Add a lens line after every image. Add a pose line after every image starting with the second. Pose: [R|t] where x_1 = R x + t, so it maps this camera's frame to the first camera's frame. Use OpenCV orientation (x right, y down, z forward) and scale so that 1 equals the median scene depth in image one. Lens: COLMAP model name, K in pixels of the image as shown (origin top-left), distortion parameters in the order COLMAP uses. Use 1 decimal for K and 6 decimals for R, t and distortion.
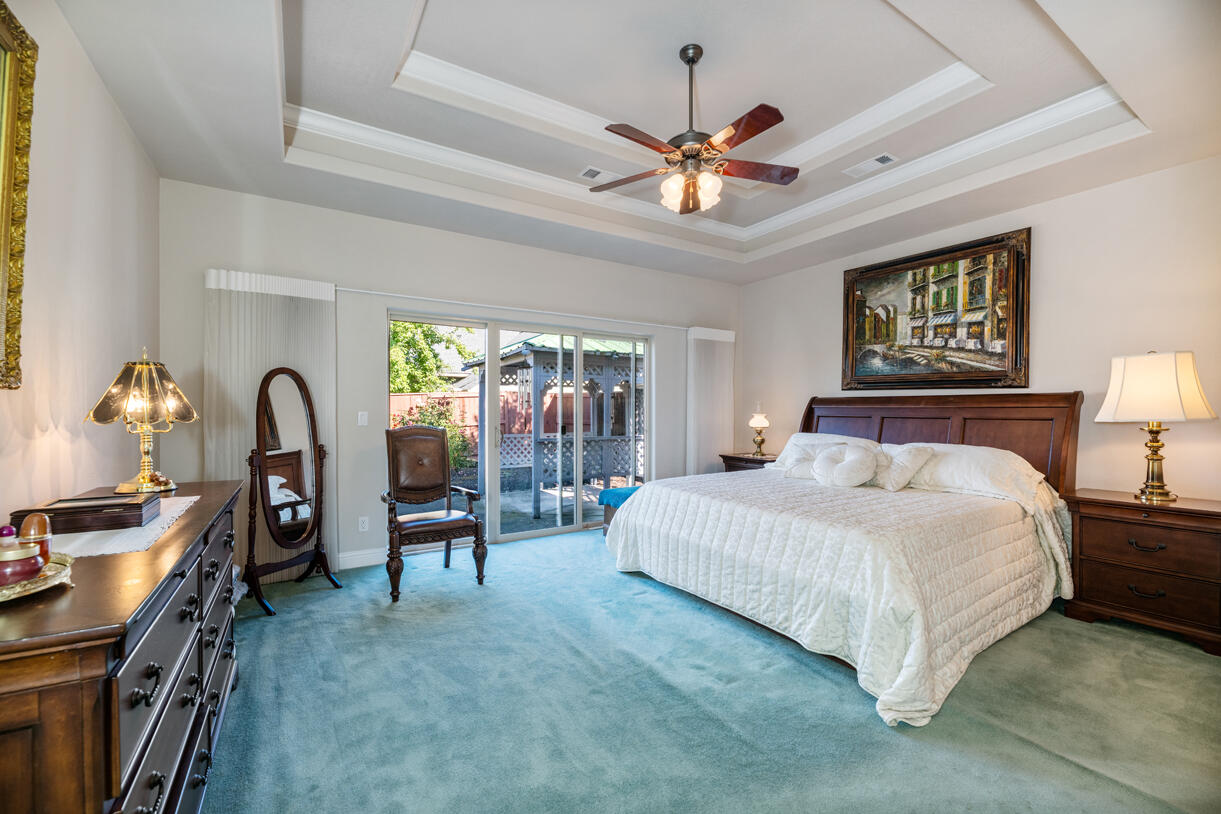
lens RADIAL K [[495.2, 0, 608.5], [0, 495.2, 409.3], [0, 0, 1]] dist [-0.000600, -0.002575]
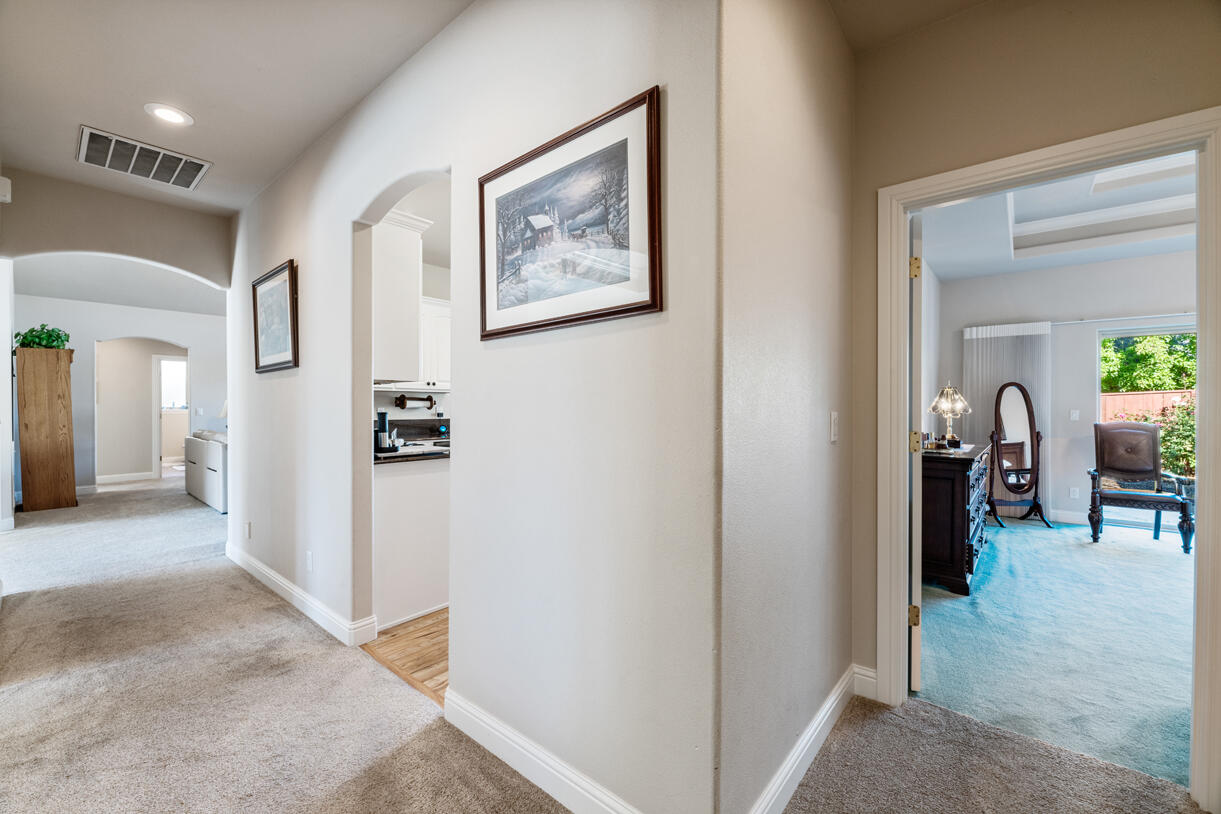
lens RADIAL K [[495.2, 0, 600.4], [0, 495.2, 411.0], [0, 0, 1]] dist [-0.000600, -0.002575]
pose [[0.300036, 0.005669, -0.953911, 0.459089], [-0.002901, 0.999983, 0.005031, 0.004502], [0.953923, 0.001258, 0.300048, -0.731991]]
